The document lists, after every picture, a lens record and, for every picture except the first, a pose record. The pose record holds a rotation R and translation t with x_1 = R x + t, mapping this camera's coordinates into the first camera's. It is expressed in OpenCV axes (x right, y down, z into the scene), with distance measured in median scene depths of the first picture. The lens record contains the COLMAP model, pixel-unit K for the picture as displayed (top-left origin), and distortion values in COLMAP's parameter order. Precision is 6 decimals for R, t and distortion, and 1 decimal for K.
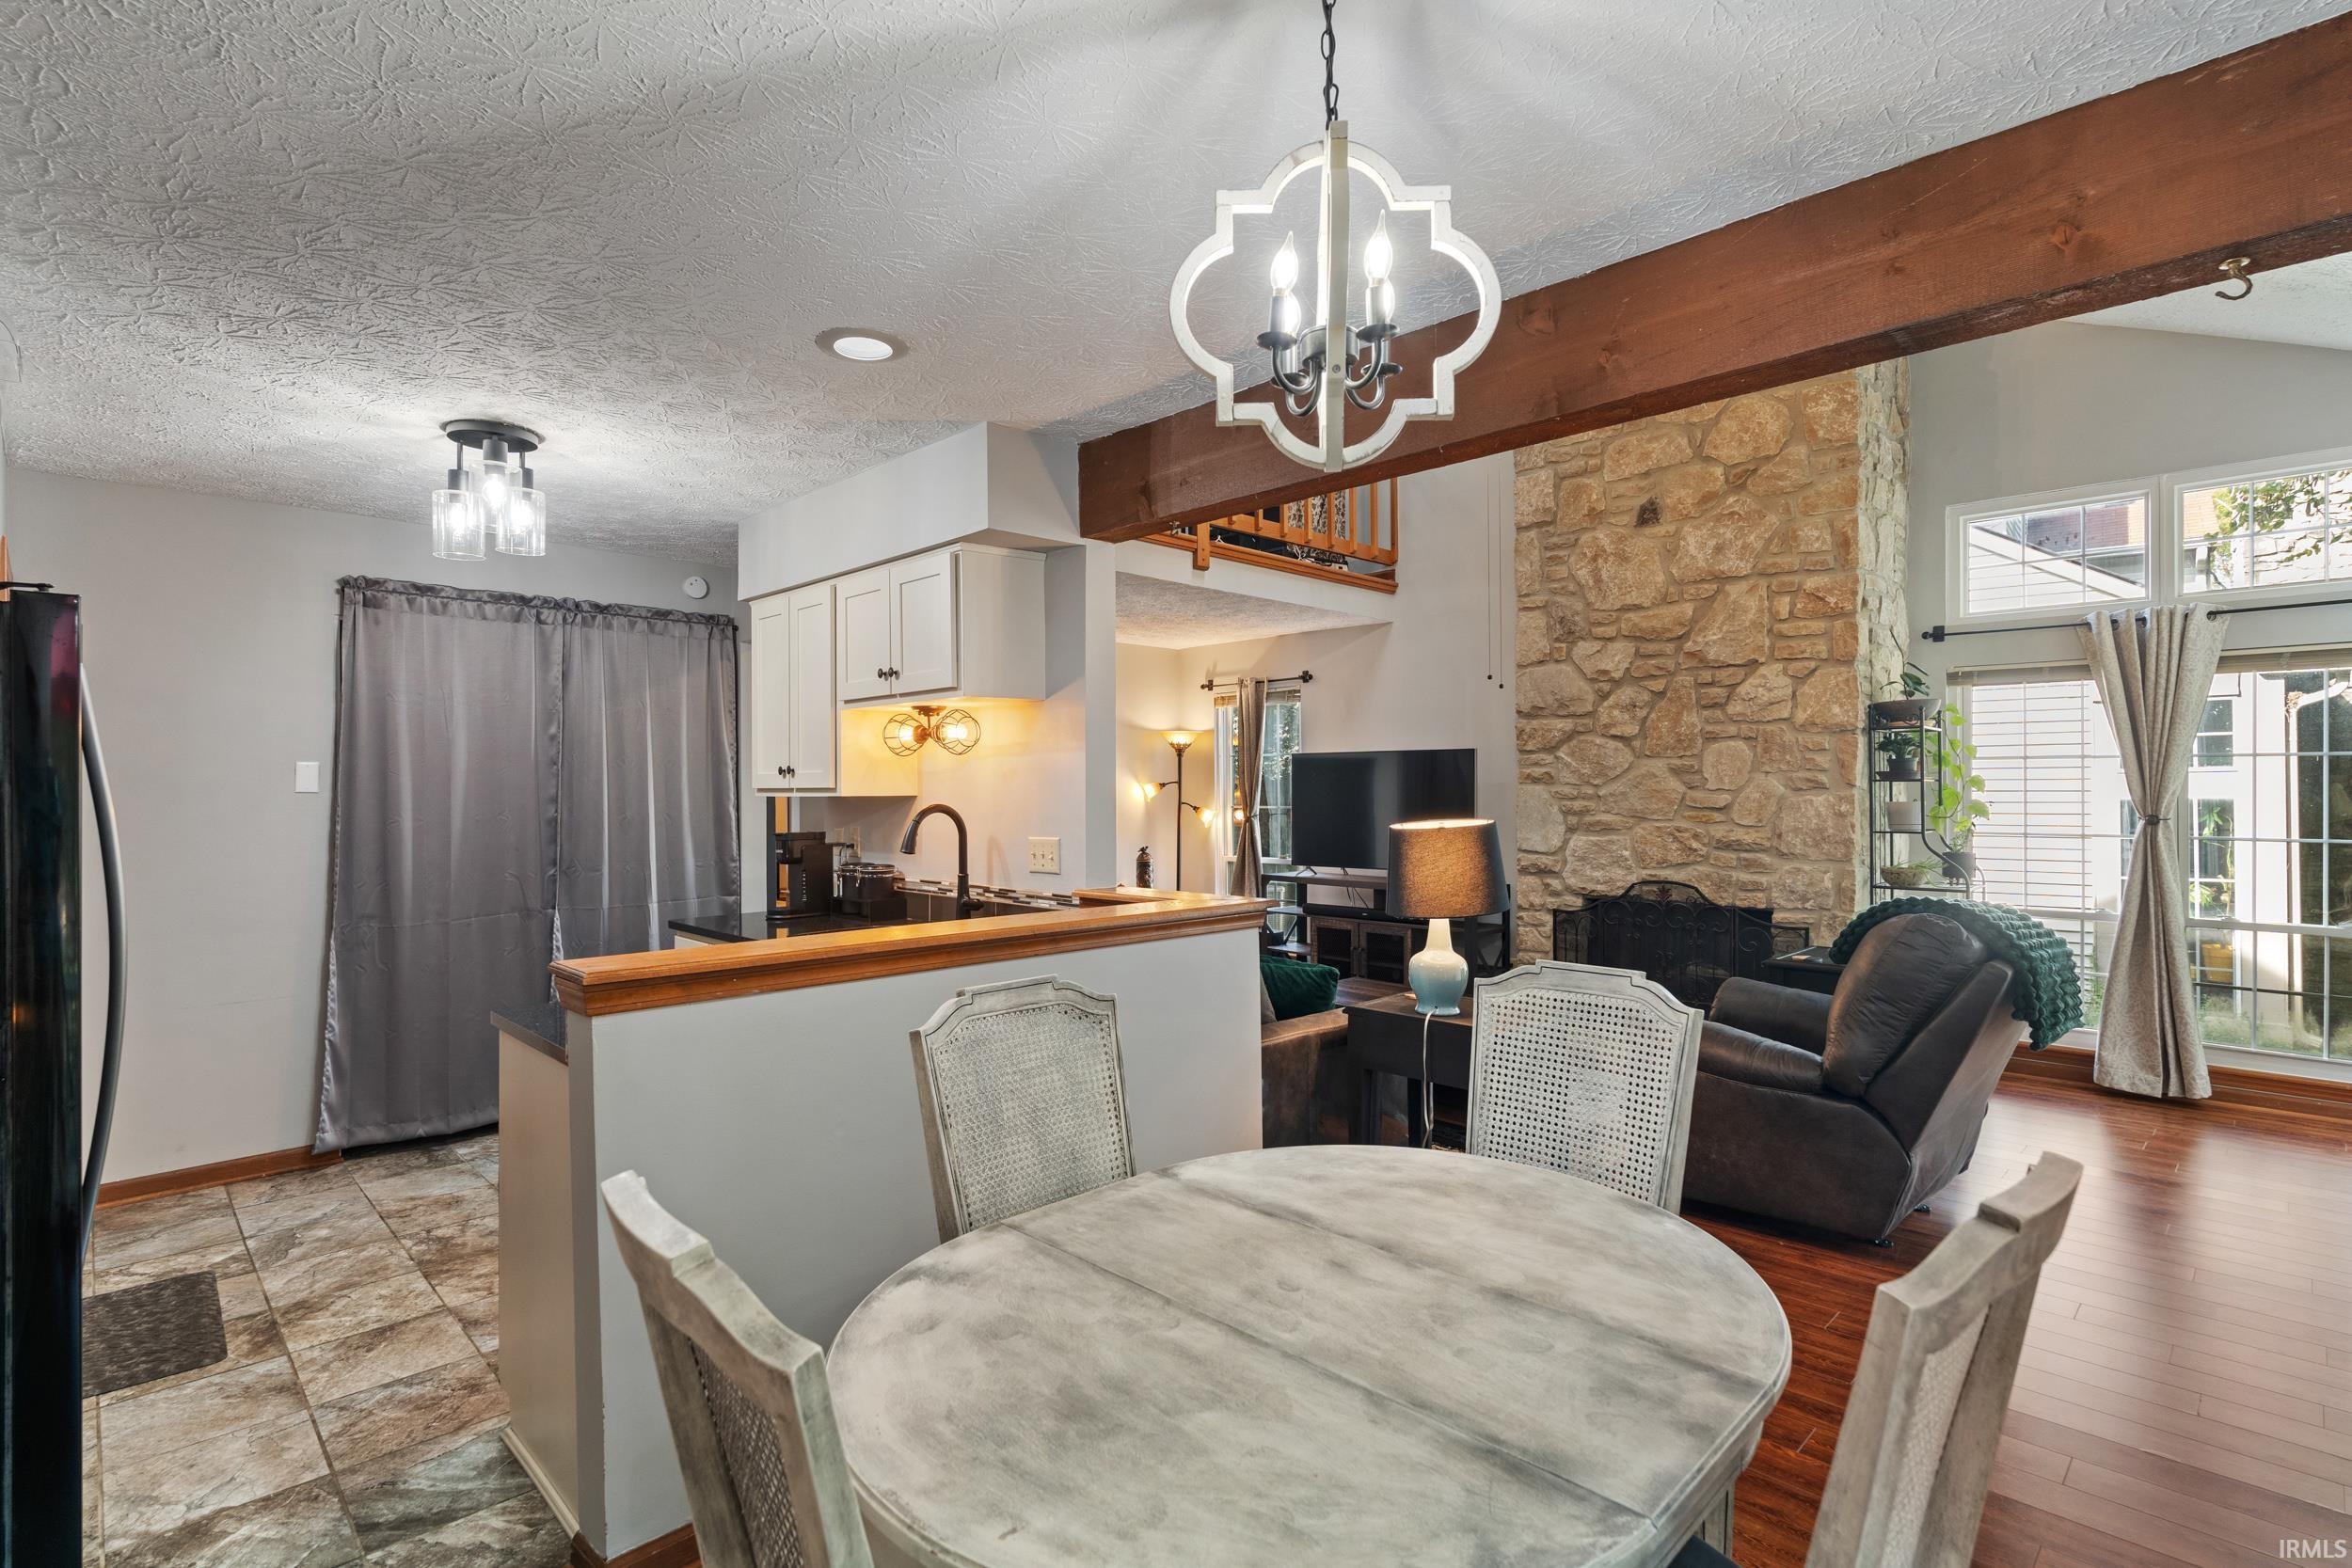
lens RADIAL K [[1122.2, 0, 1176.0], [0, 1122.2, 784.0], [0, 0, 1]] dist [-0.001061, -0.000761]
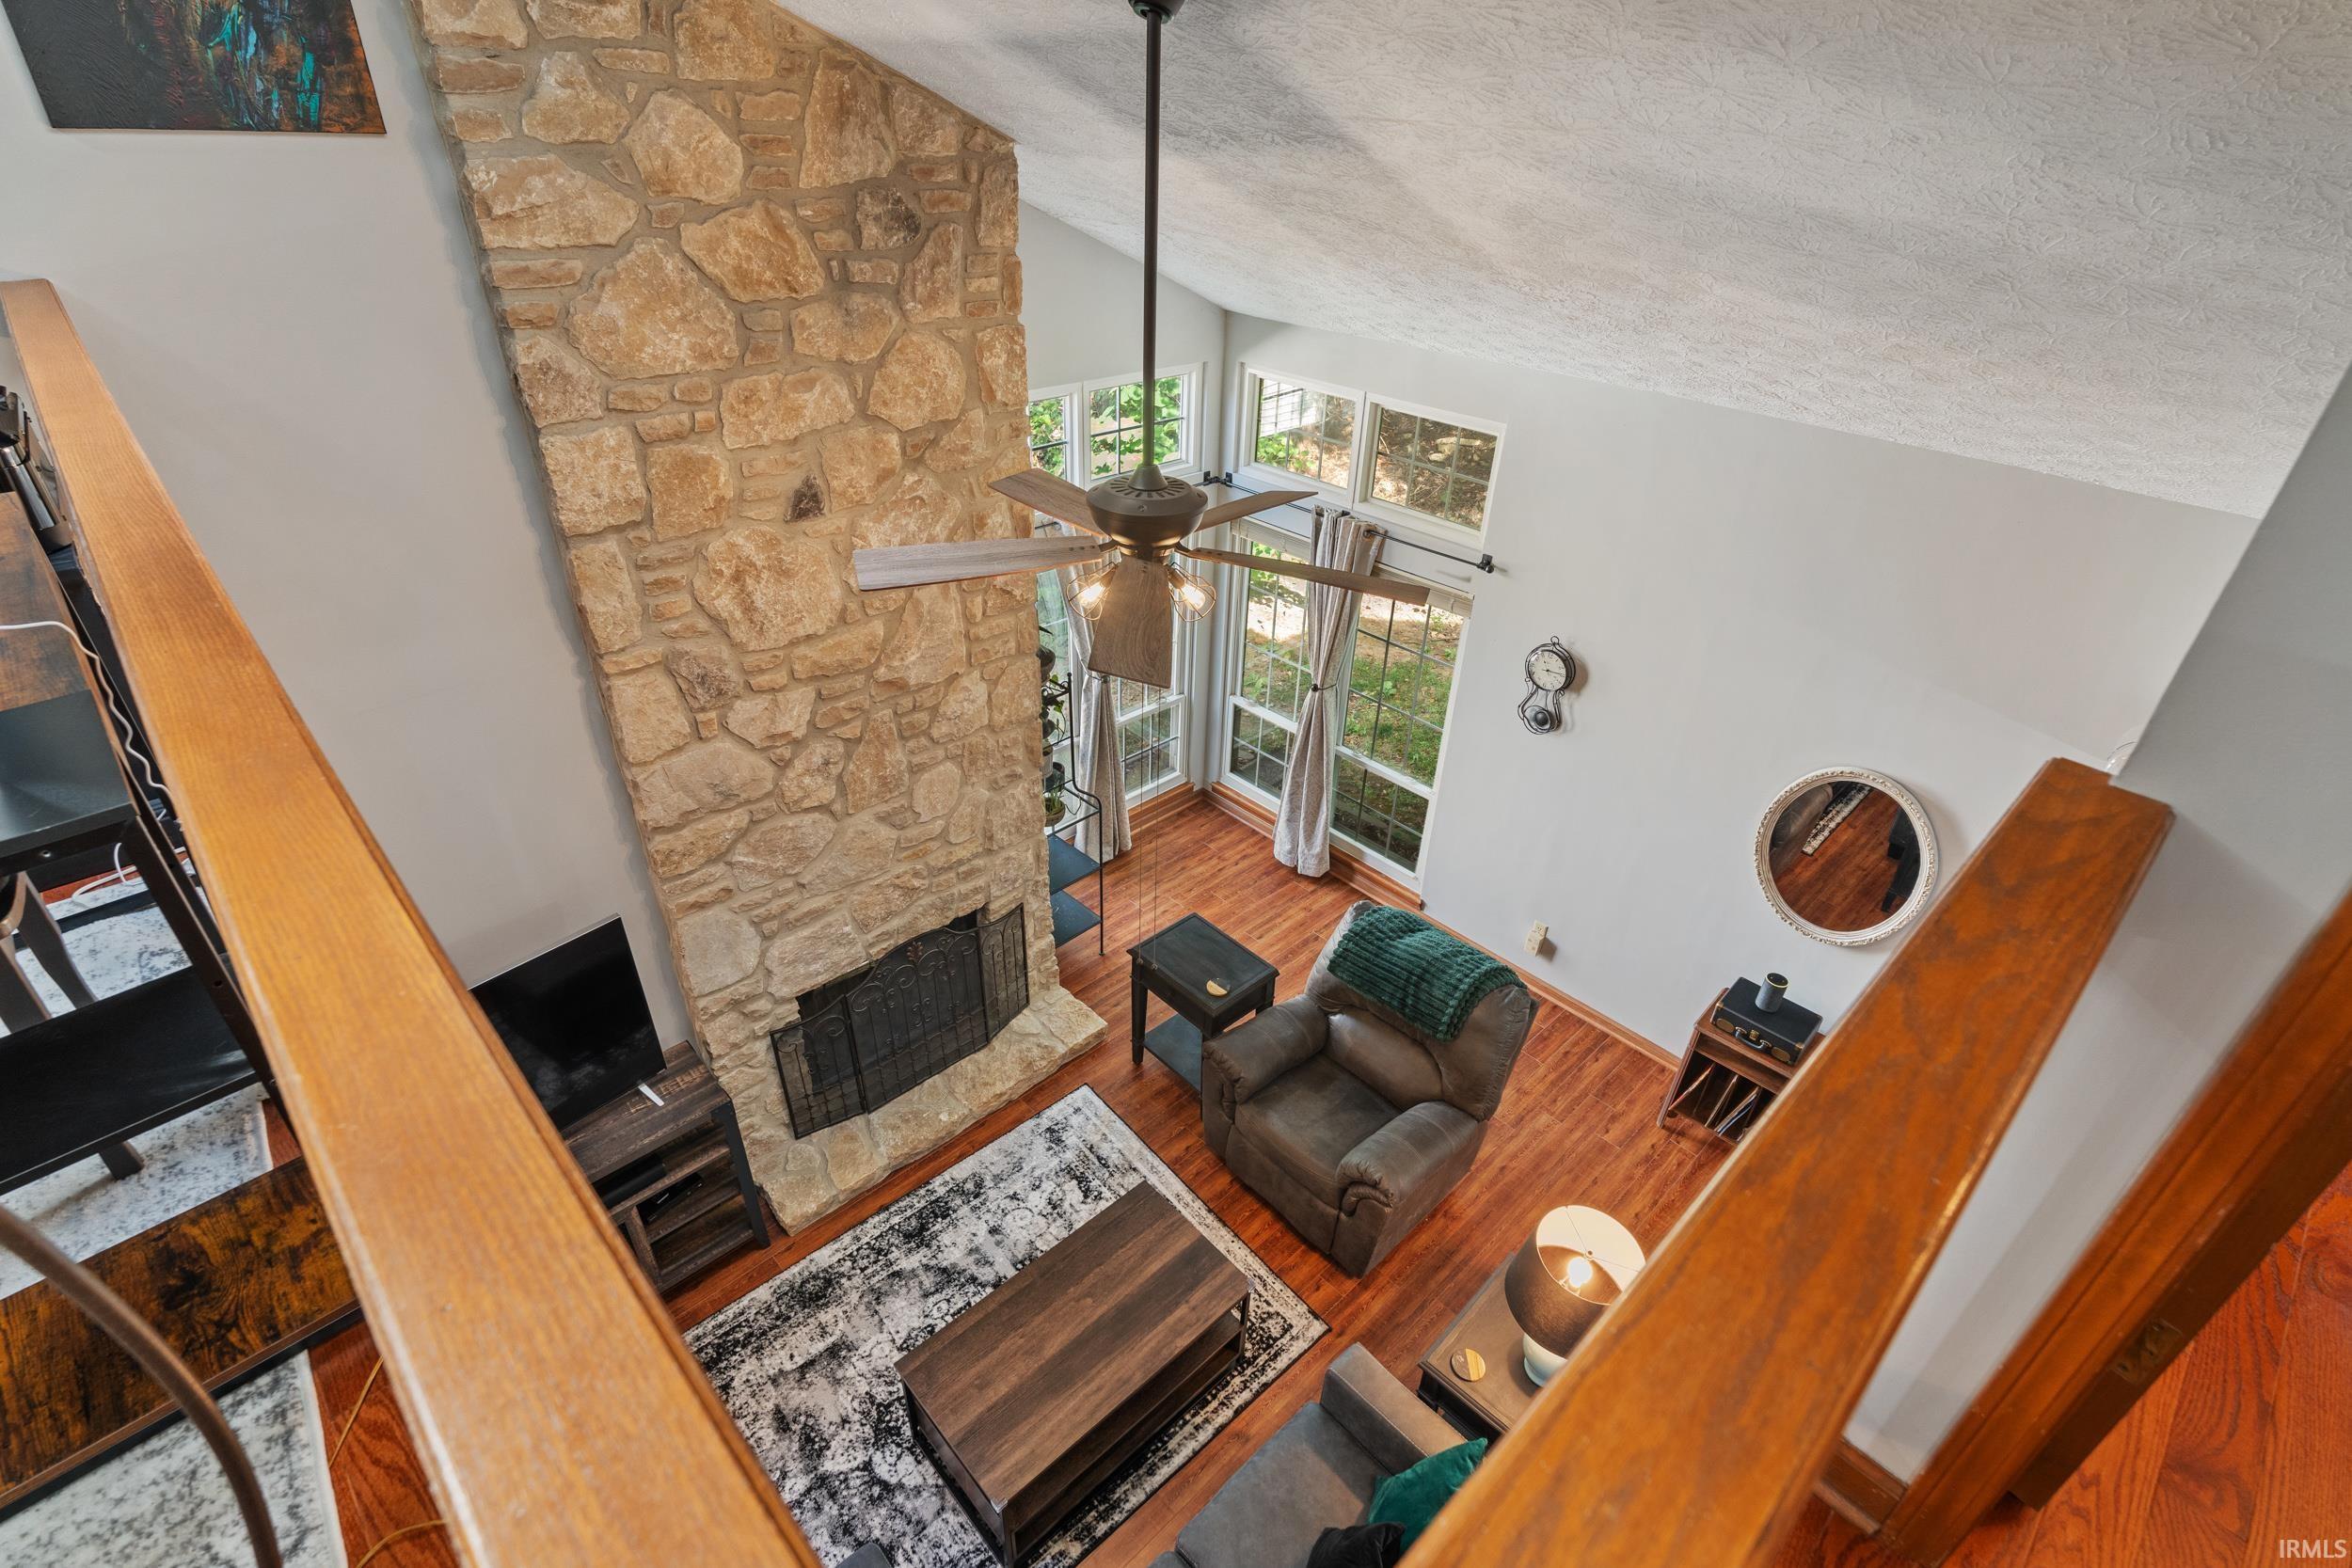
lens RADIAL K [[1122.2, 0, 1176.0], [0, 1122.2, 784.0], [0, 0, 1]] dist [-0.001061, -0.000761]
pose [[0.016883, -0.529757, 0.847981, -0.219878], [-0.032678, 0.847357, 0.530017, -0.474222], [-0.999323, -0.036659, -0.003005, 0.820193]]
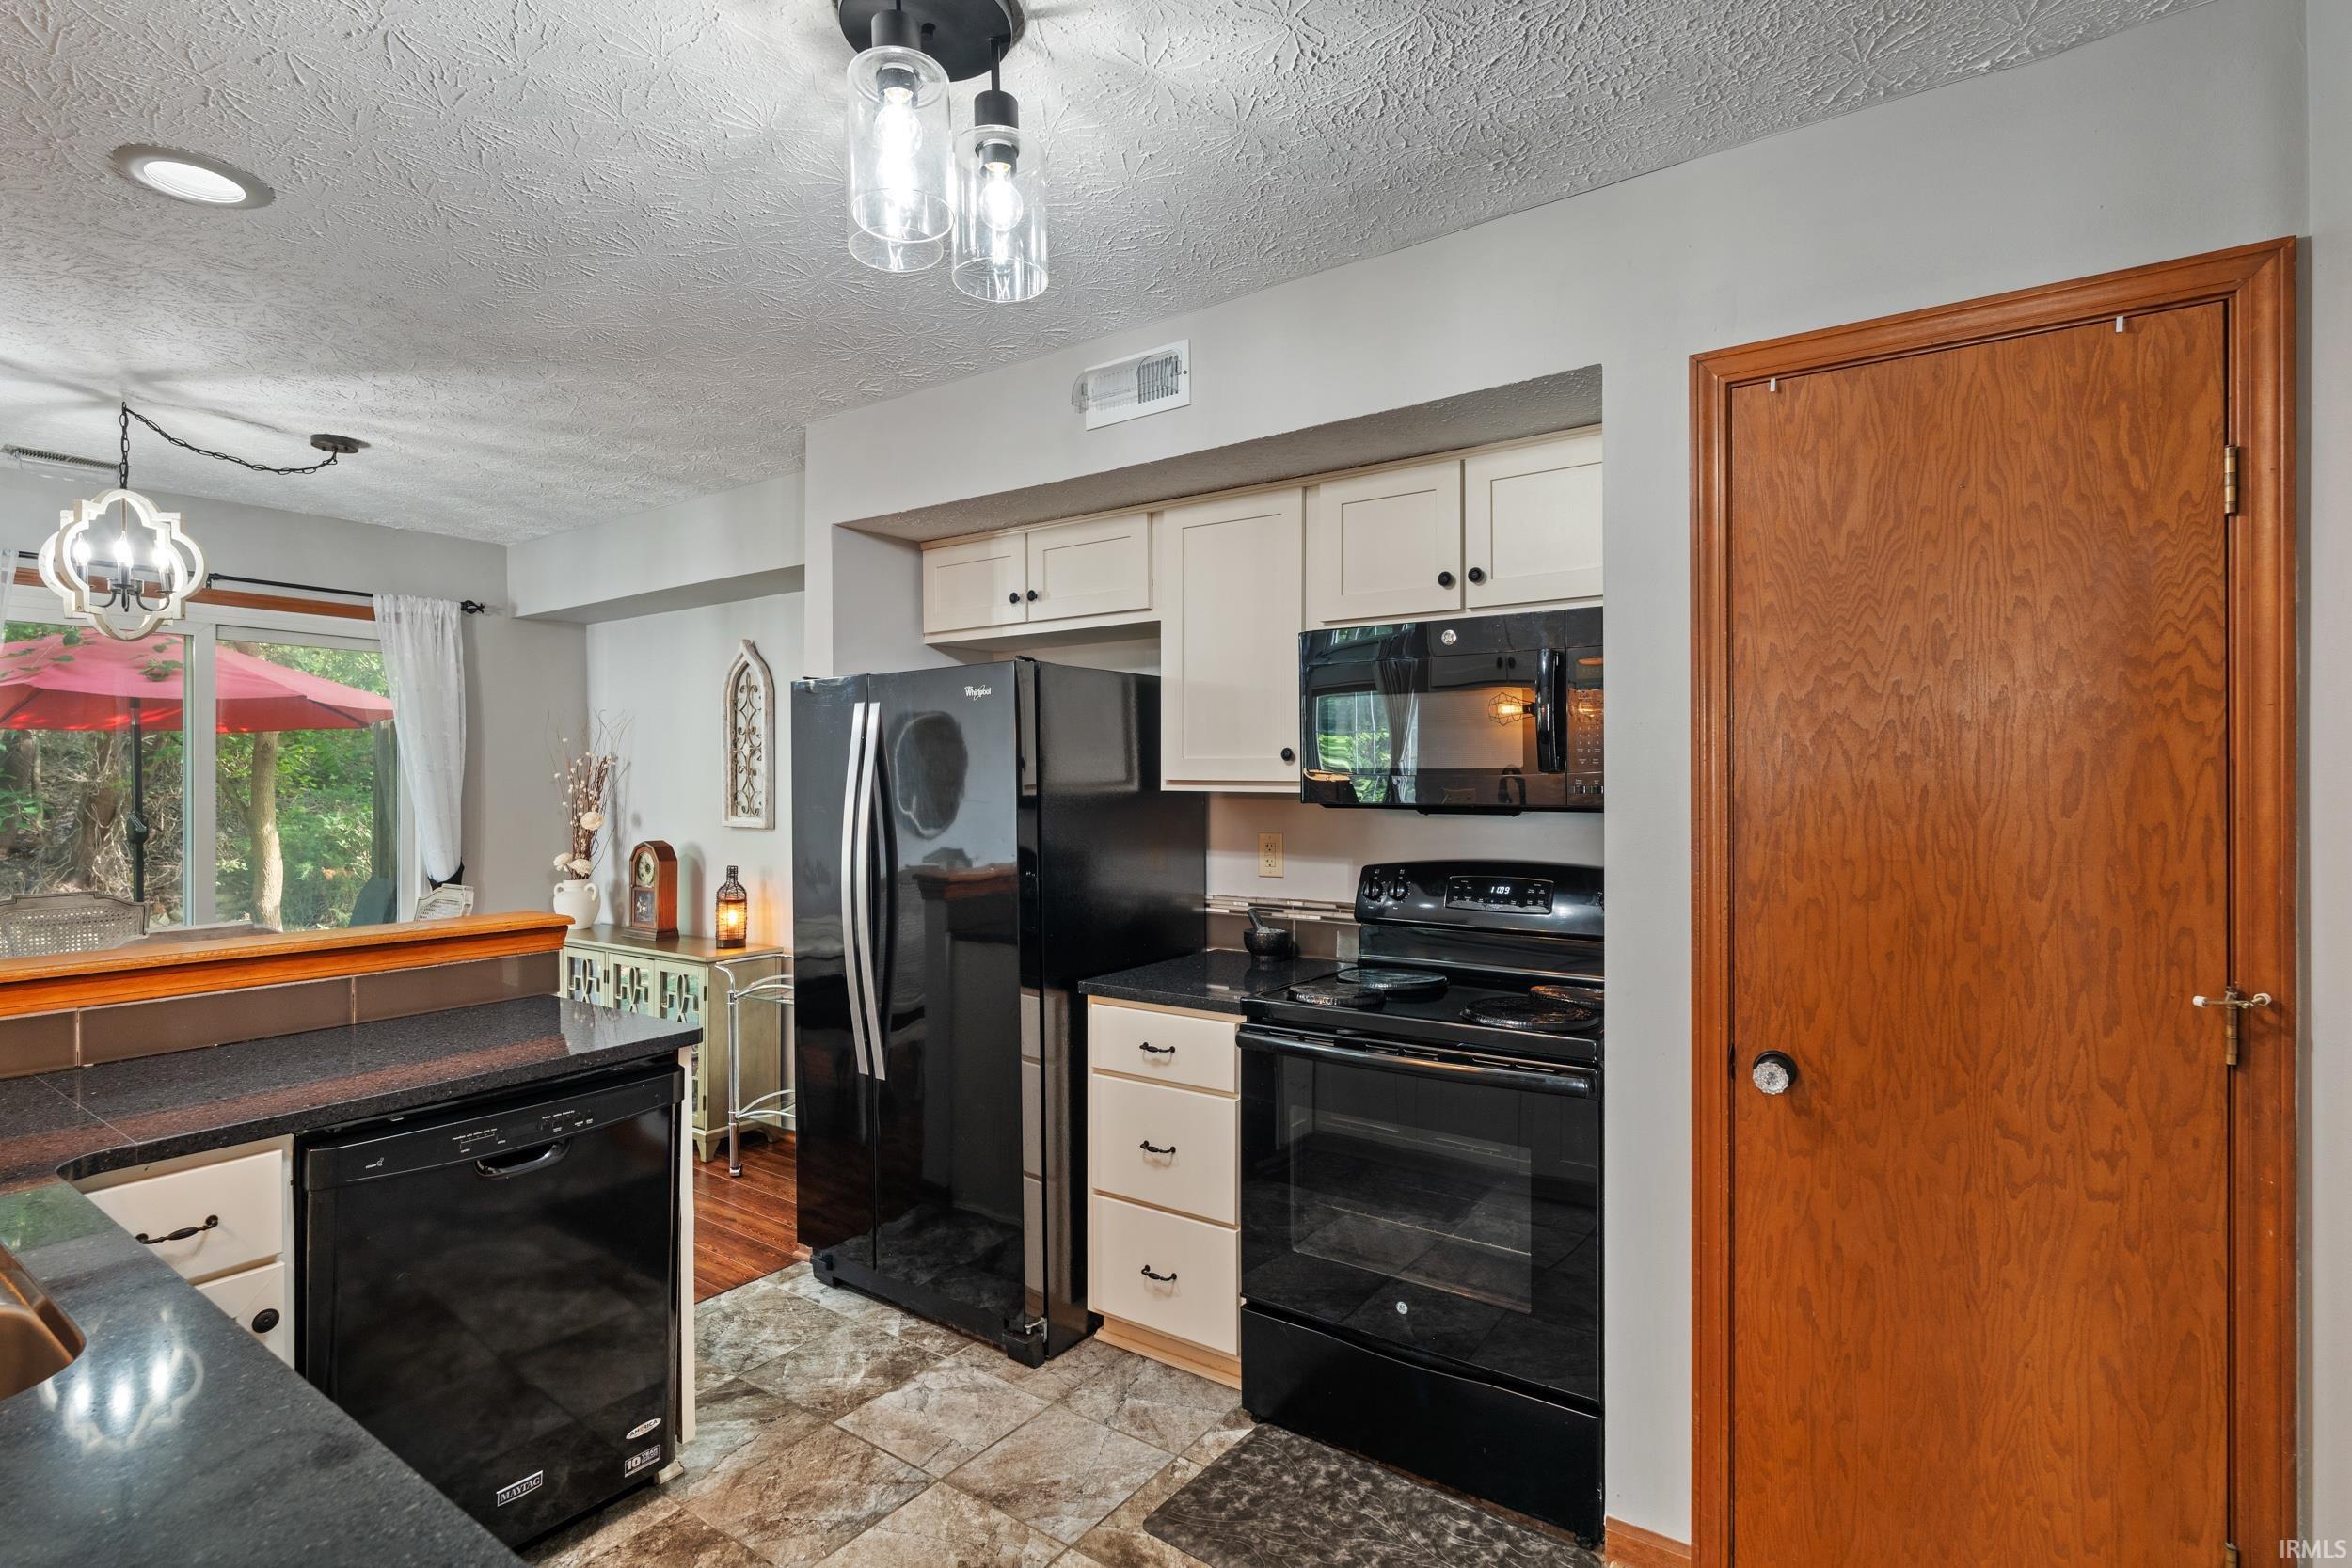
lens RADIAL K [[1122.2, 0, 1176.0], [0, 1122.2, 784.0], [0, 0, 1]] dist [-0.001061, -0.000761]
pose [[-0.983942, 0.010013, -0.178205, -0.364675], [0.010771, 0.999937, -0.003292, 0.005974], [0.178161, -0.005158, -0.983988, 0.863246]]
